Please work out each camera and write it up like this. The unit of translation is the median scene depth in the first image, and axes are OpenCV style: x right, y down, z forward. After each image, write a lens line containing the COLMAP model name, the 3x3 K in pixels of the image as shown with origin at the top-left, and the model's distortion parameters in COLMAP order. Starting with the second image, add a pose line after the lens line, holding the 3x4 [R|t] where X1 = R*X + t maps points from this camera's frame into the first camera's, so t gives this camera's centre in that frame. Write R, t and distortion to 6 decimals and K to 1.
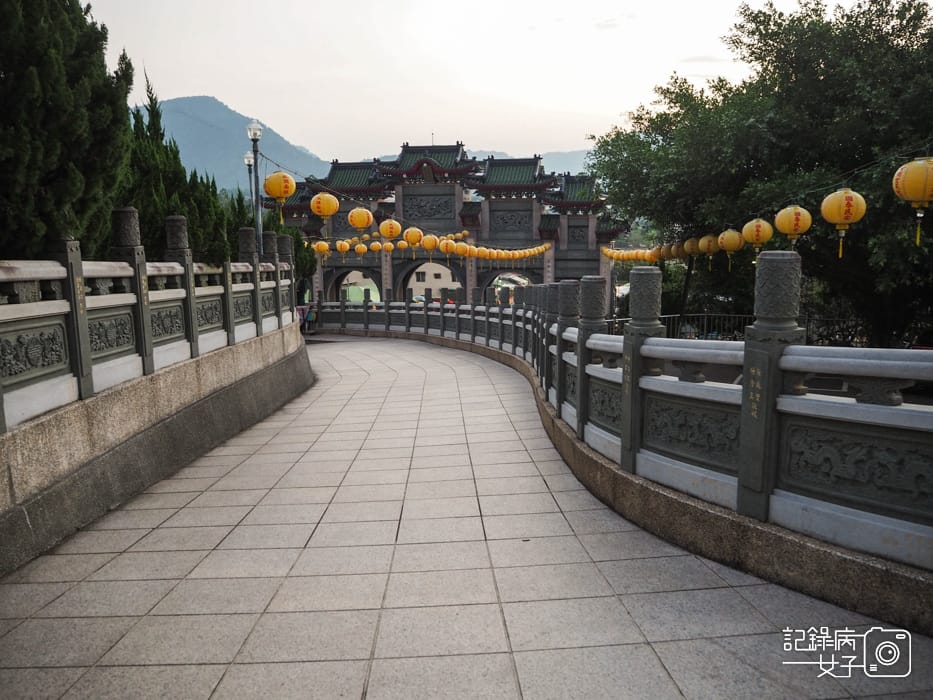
lens RADIAL K [[780.7, 0, 459.5], [0, 780.7, 352.1], [0, 0, 1]] dist [-0.062105, 0.028048]
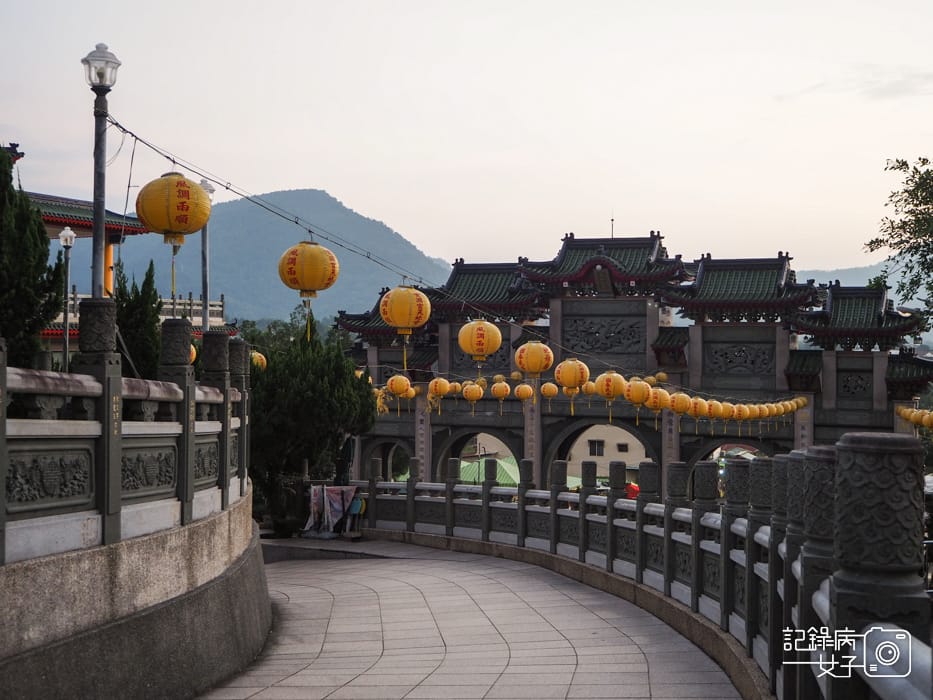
lens RADIAL K [[1140.3, 0, 472.2], [0, 1140.3, 340.9], [0, 0, 1]] dist [0.006874, 0.000000]
pose [[0.985678, 0.020220, -0.167421, 0.010409], [-0.051516, 0.981431, -0.184766, -0.007919], [0.160576, 0.190745, 0.968417, 0.107536]]
